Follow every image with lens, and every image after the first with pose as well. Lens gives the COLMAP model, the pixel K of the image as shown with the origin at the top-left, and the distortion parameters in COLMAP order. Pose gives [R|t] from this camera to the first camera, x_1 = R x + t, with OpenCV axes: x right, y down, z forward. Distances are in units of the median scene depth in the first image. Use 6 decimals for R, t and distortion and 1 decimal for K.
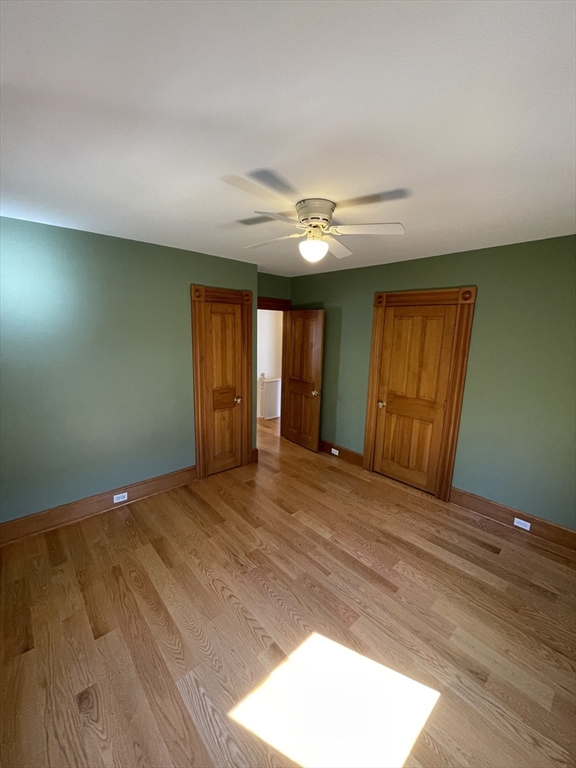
lens RADIAL K [[313.7, 0, 289.1], [0, 313.7, 381.4], [0, 0, 1]] dist [-0.001011, 0.000626]
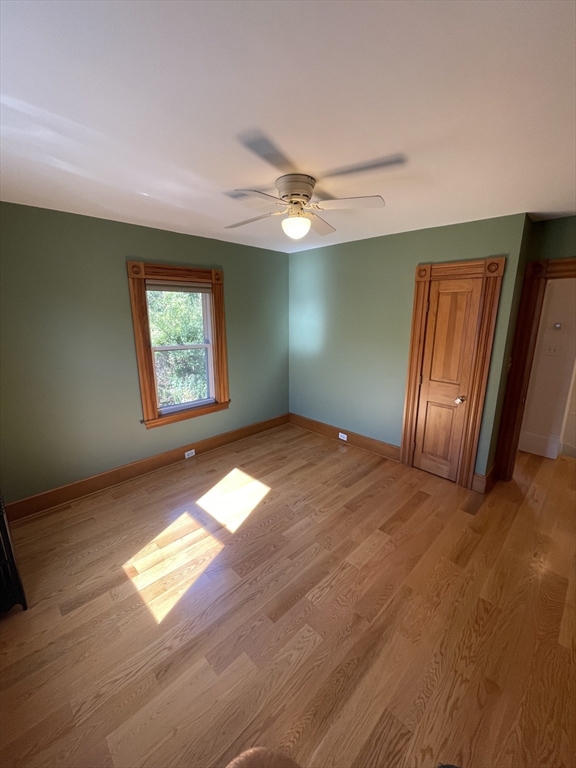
lens RADIAL K [[313.7, 0, 289.1], [0, 313.7, 381.4], [0, 0, 1]] dist [-0.001011, 0.000626]
pose [[0.044318, 0.207027, -0.977331, 0.933232], [-0.166122, 0.966199, 0.197136, -0.114662], [0.985109, 0.153619, 0.077212, 0.793918]]
